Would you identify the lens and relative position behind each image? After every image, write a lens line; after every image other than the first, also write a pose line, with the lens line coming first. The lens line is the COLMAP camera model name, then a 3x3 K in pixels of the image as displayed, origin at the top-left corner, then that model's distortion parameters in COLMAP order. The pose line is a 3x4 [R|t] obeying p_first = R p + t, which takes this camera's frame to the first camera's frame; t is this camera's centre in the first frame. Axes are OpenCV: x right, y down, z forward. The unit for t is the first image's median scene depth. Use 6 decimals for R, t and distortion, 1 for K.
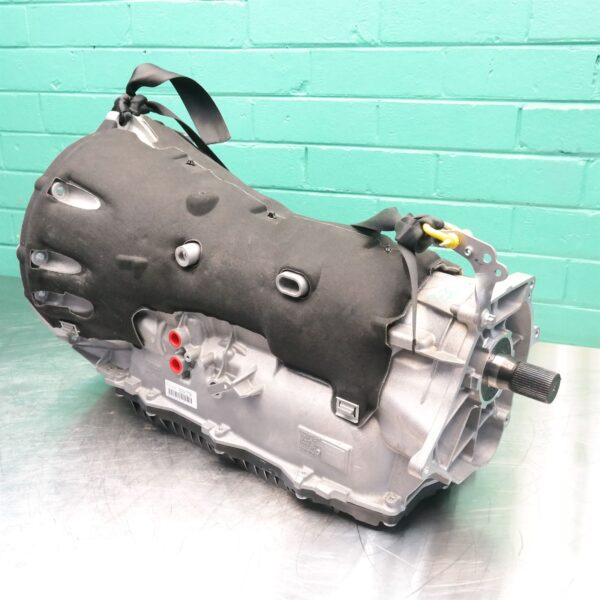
lens RADIAL K [[703.8, 0, 296.9], [0, 703.8, 300.4], [0, 0, 1]] dist [0.005935, 0.000000]
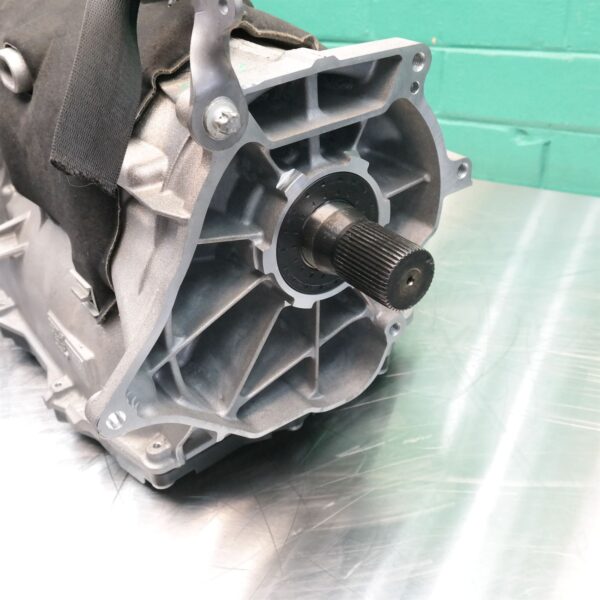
lens RADIAL K [[703.8, 0, 301.1], [0, 703.8, 299.0], [0, 0, 1]] dist [0.005935, 0.000000]
pose [[0.970790, 0.069853, -0.229536, 0.377170], [-0.022563, 0.979019, 0.202514, 0.039849], [0.238867, -0.191420, 0.951998, 0.492170]]
